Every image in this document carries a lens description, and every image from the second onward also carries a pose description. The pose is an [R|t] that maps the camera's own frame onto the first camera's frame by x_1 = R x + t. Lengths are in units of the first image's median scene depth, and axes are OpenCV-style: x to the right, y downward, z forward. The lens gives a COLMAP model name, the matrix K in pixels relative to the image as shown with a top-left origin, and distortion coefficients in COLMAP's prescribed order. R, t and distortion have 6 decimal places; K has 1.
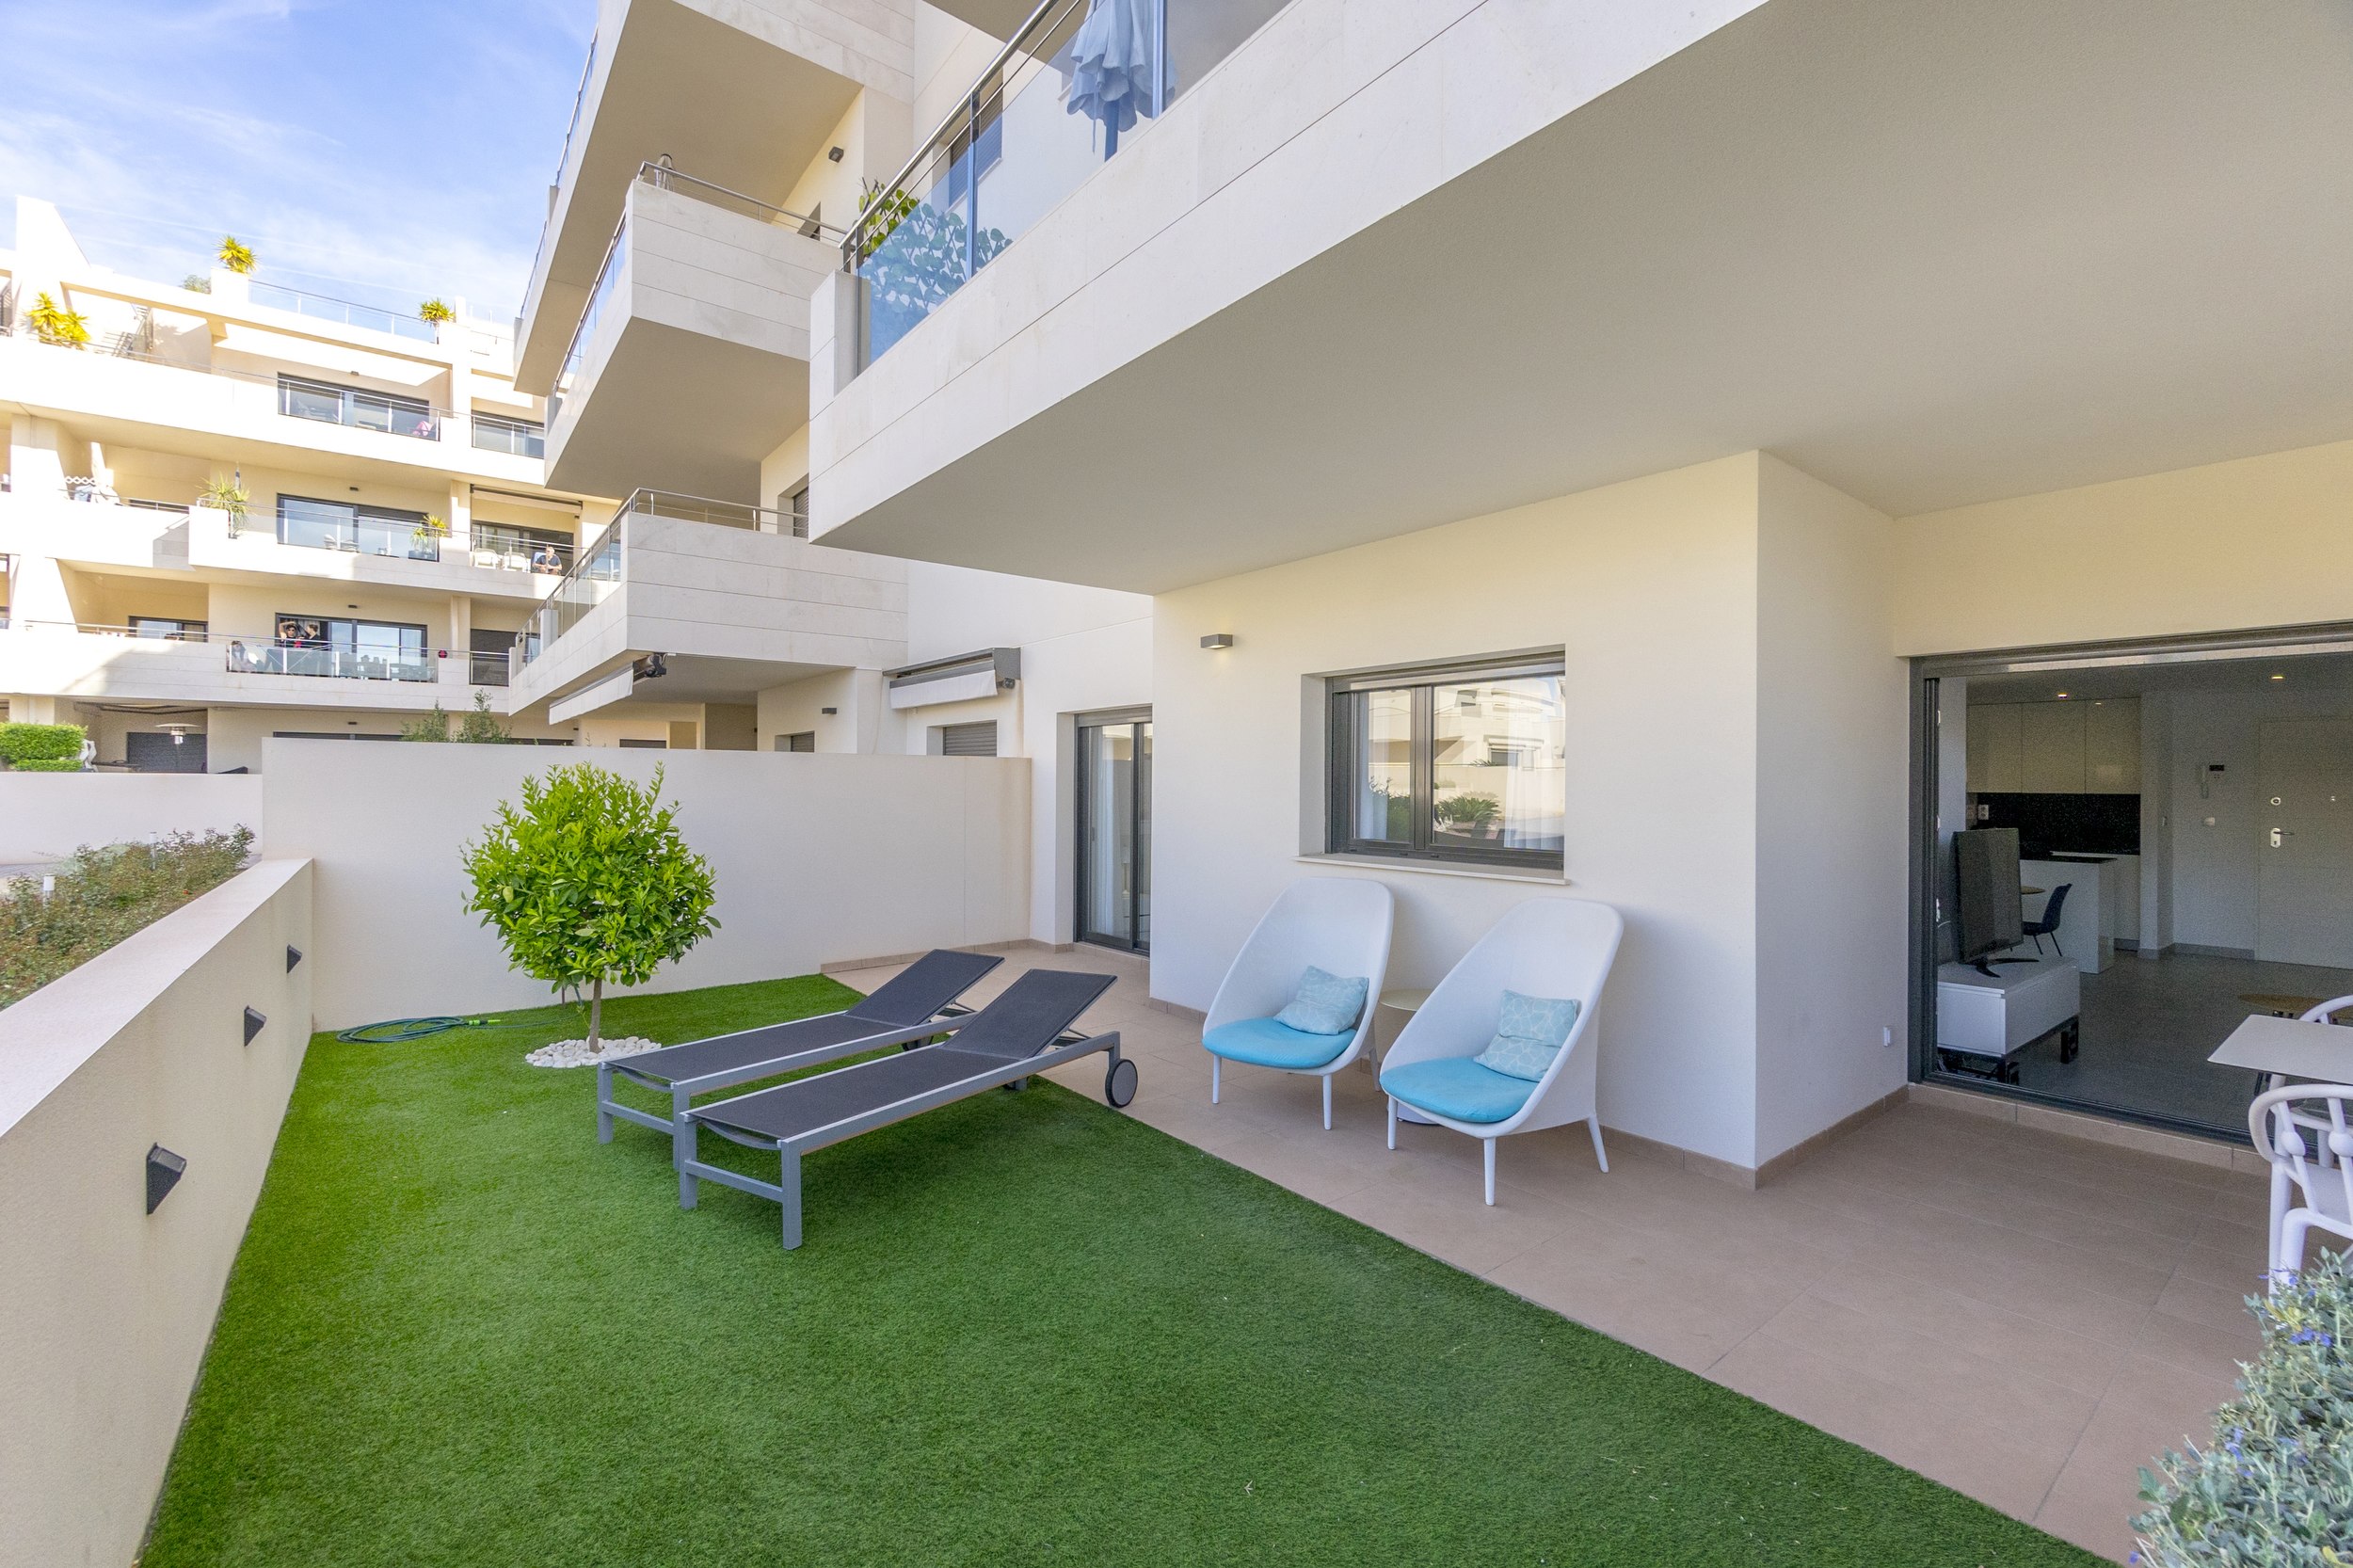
lens RADIAL K [[1007.8, 0, 1167.8], [0, 1007.8, 779.2], [0, 0, 1]] dist [0.001563, 0.000097]
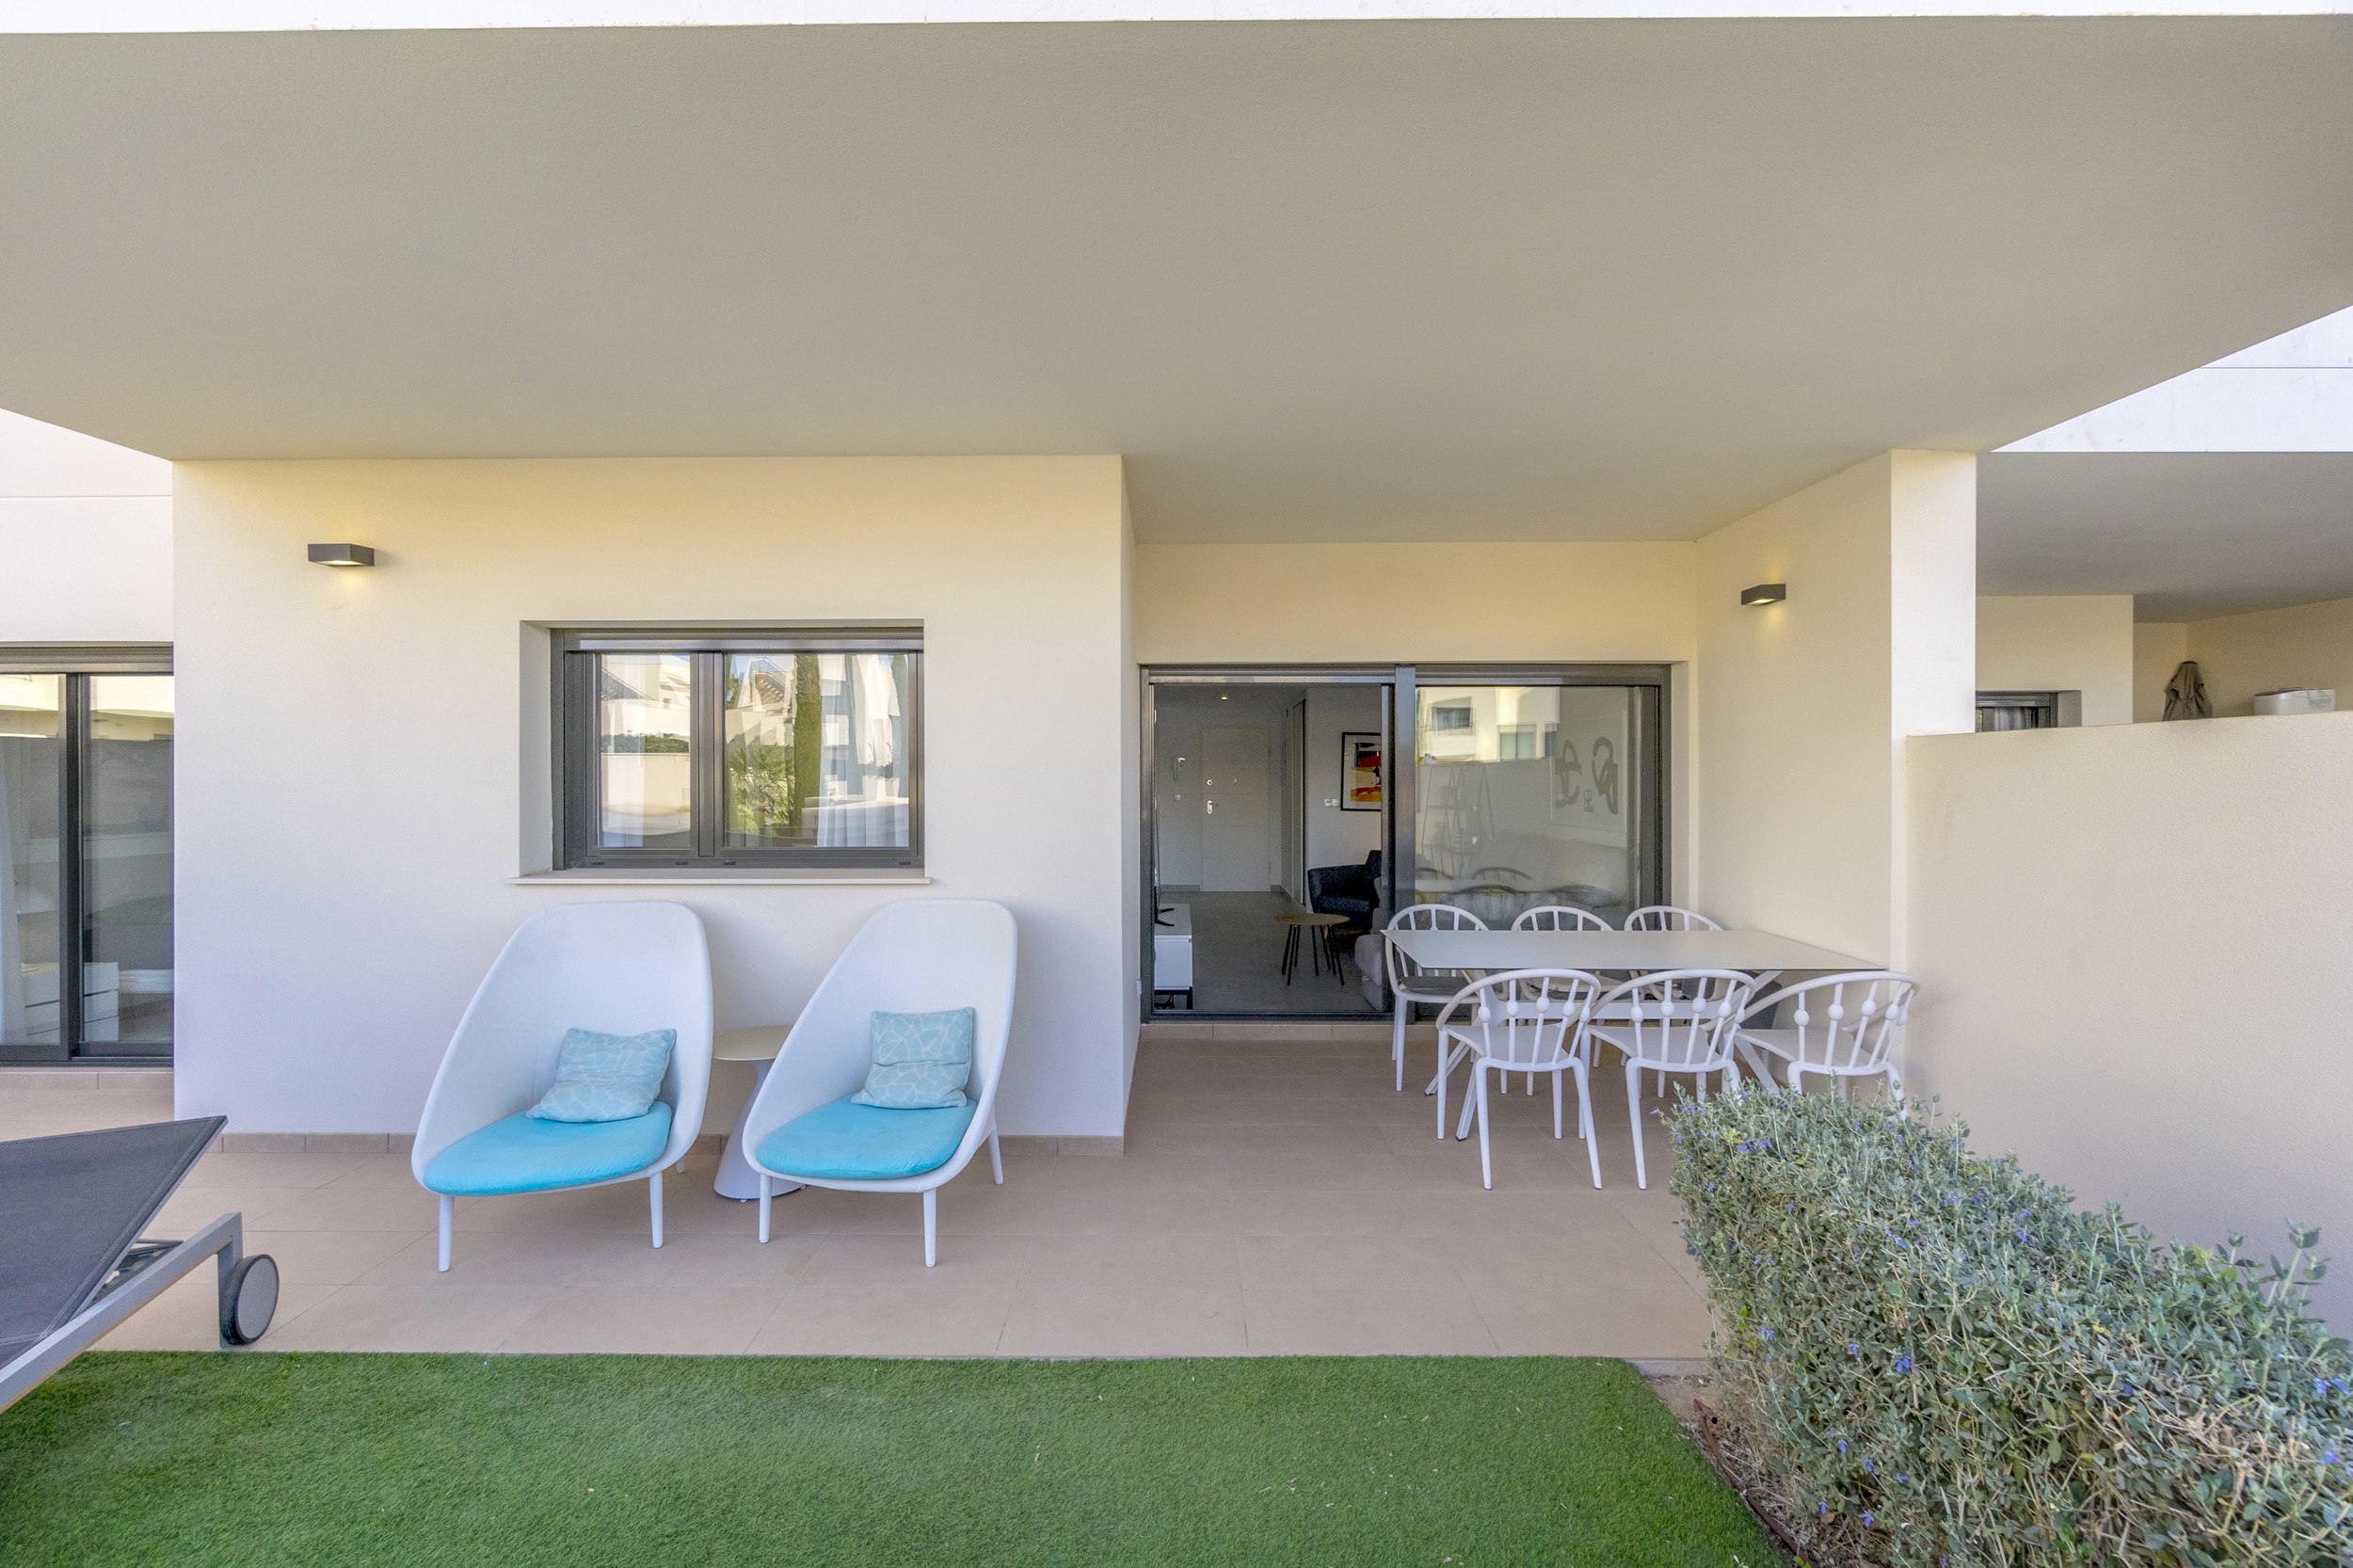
lens RADIAL K [[1010.0, 0, 1166.6], [0, 1010.0, 780.6], [0, 0, 1]] dist [-0.001692, -0.000656]
pose [[0.618675, -0.011058, 0.785569, -0.185066], [0.001328, 0.999914, 0.013029, -0.000349], [-0.785646, -0.007018, 0.618636, 0.259608]]
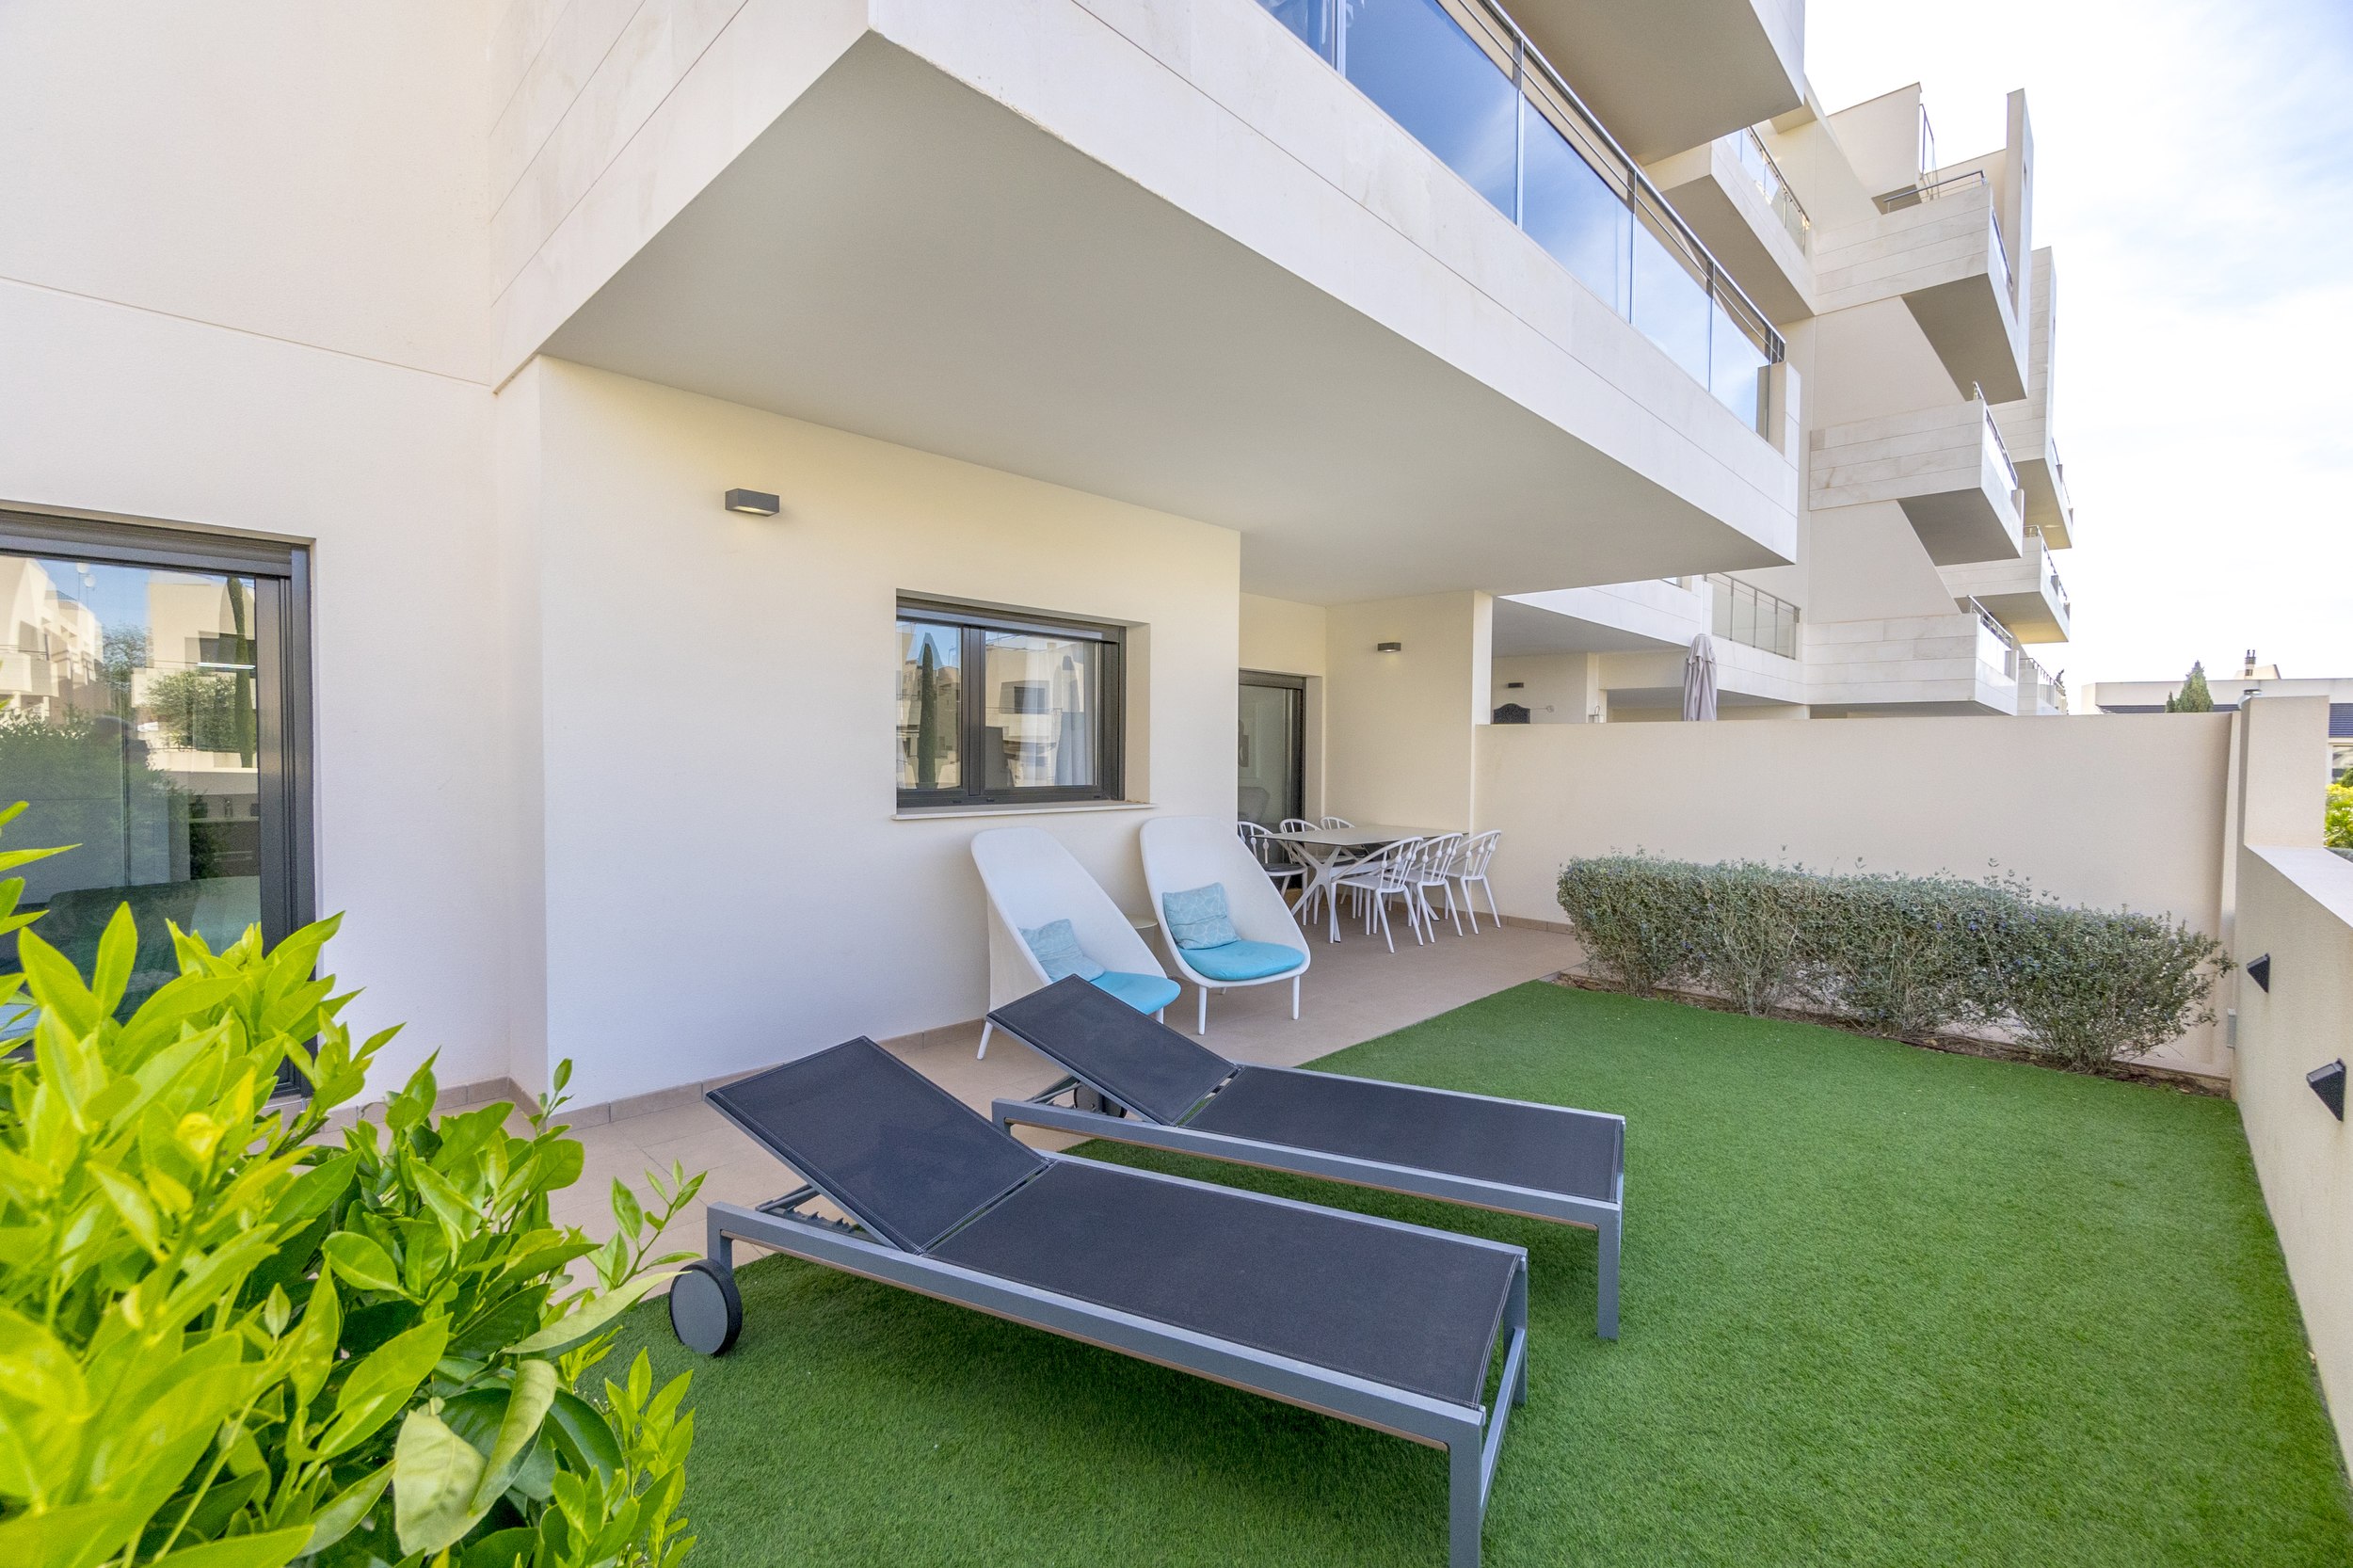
lens RADIAL K [[1007.8, 0, 1167.8], [0, 1007.8, 779.2], [0, 0, 1]] dist [0.001563, 0.000097]
pose [[-0.157331, -0.031301, 0.987050, -0.889979], [-0.008407, 0.999504, 0.030356, 0.027404], [-0.987510, -0.003522, -0.157516, 1.165394]]
